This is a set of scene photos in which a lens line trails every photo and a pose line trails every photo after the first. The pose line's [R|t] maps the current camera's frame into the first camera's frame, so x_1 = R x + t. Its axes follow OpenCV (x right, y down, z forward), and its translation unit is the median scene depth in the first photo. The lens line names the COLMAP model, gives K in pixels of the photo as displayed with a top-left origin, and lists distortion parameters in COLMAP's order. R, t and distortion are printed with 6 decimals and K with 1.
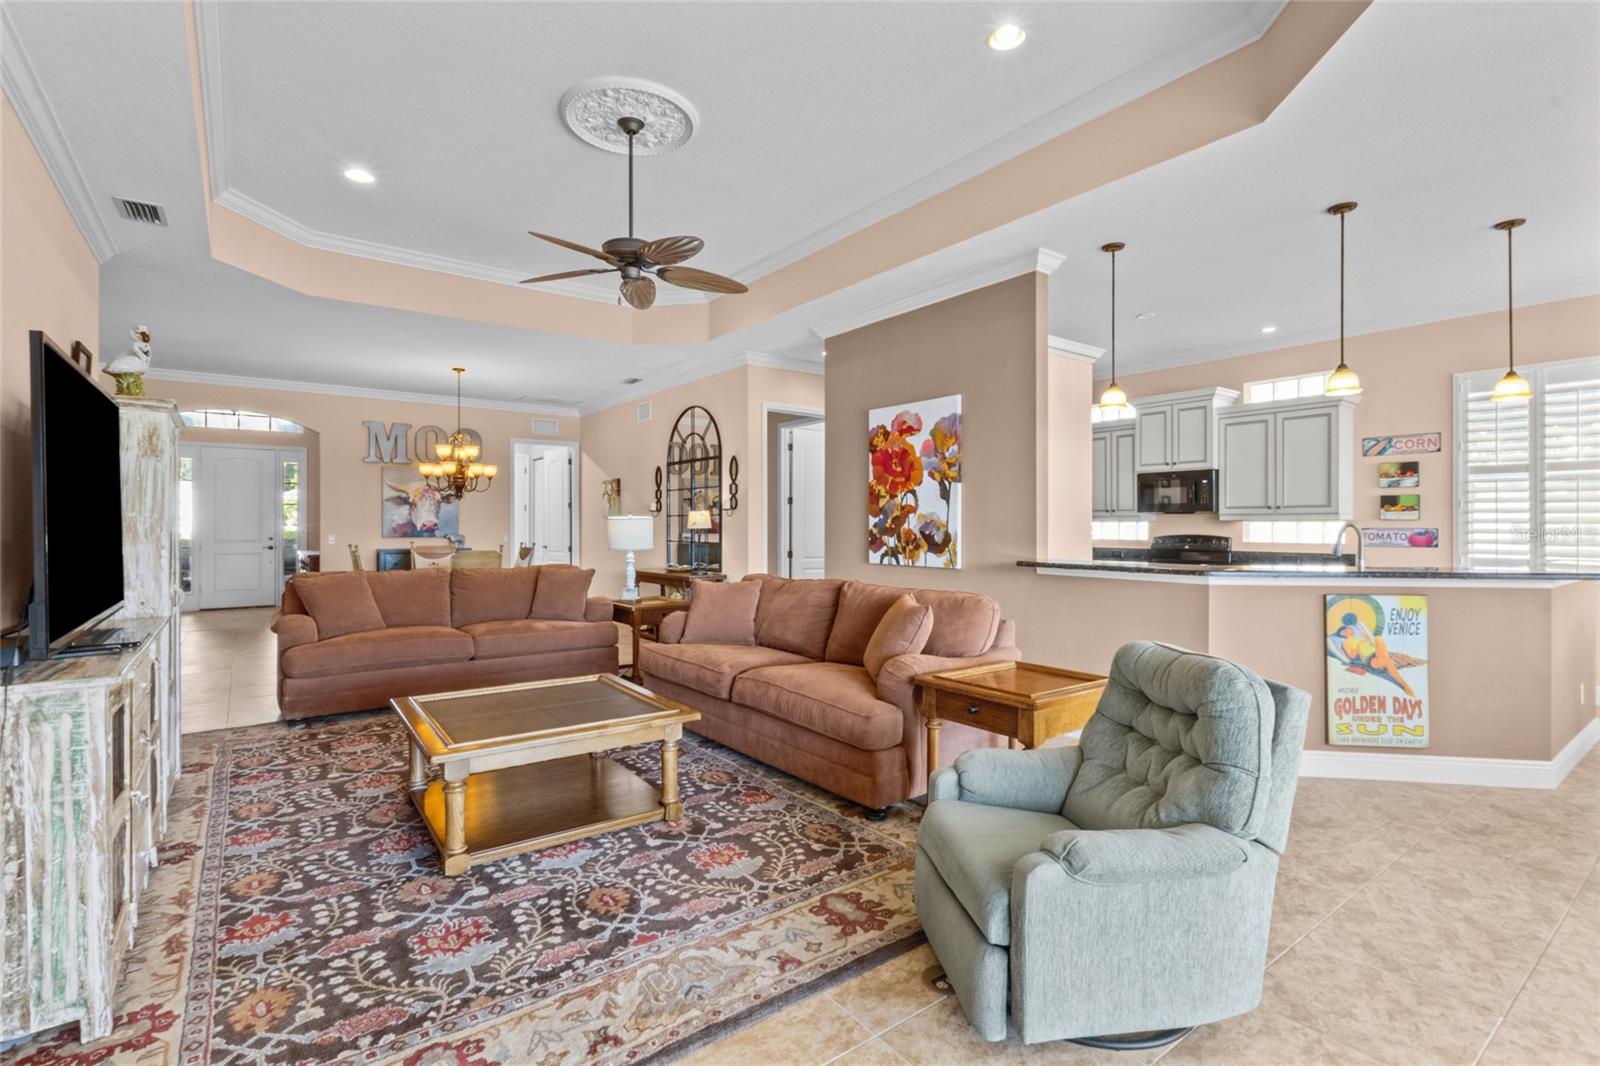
lens RADIAL K [[742.9, 0, 794.8], [0, 742.9, 525.0], [0, 0, 1]] dist [0.000041, -0.000369]
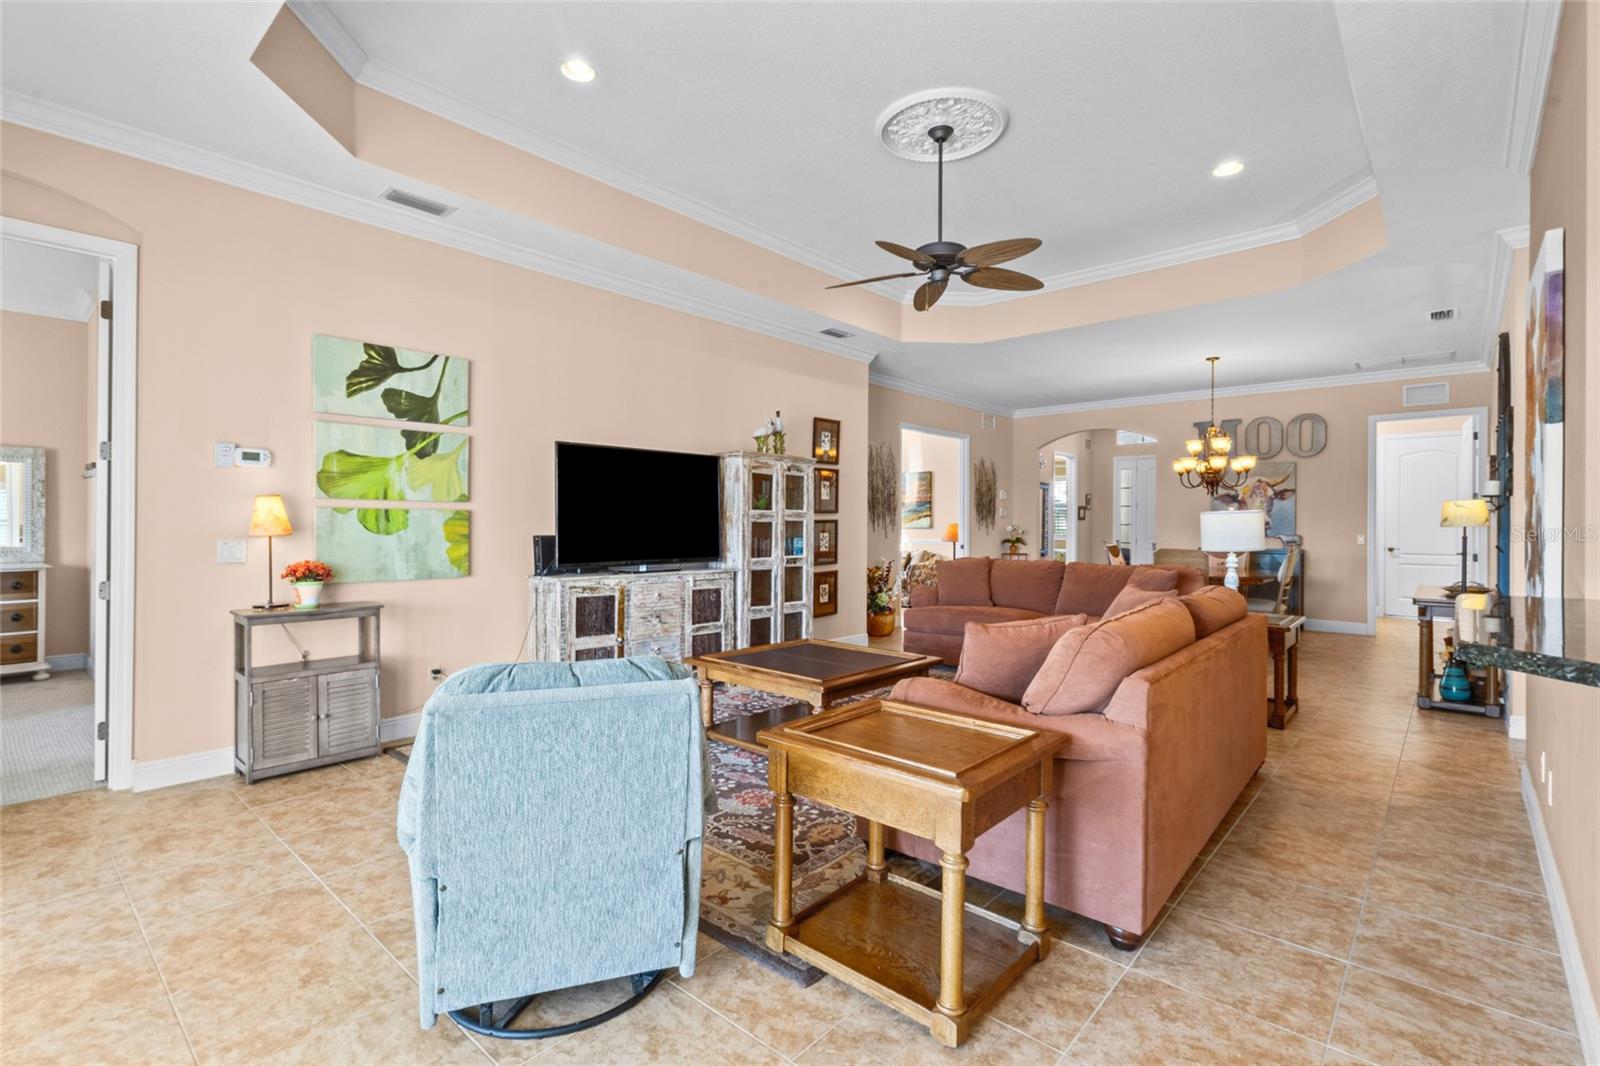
lens RADIAL K [[742.9, 0, 794.8], [0, 742.9, 525.0], [0, 0, 1]] dist [0.000041, -0.000369]
pose [[0.199352, 0.002593, -0.979925, 0.755926], [-0.007978, 0.999968, 0.001023, 0.012580], [0.979896, 0.007614, 0.199366, 0.597923]]
